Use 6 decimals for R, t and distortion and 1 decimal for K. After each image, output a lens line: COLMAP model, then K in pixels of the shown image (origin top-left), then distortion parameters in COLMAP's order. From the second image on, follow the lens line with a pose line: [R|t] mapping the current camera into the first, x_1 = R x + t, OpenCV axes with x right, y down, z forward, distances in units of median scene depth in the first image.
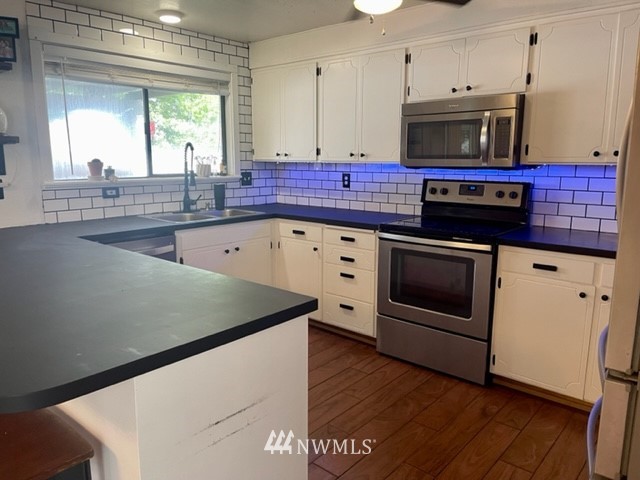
lens RADIAL K [[488.3, 0, 320.0], [0, 488.3, 240.0], [0, 0, 1]] dist [0.040353, -0.002303]
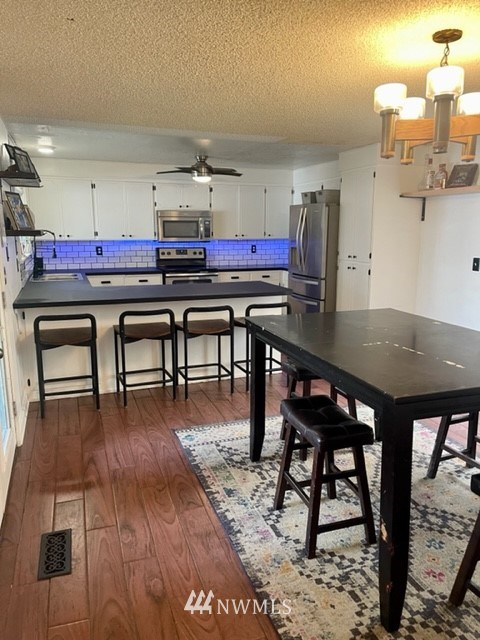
lens RADIAL K [[488.3, 0, 240.0], [0, 488.3, 320.0], [0, 0, 1]] dist [0.040353, -0.002303]
pose [[0.486325, -0.163549, 0.858335, -1.436893], [0.144995, 0.983813, 0.105305, 0.002391], [-0.861664, 0.073242, 0.502167, -0.267932]]
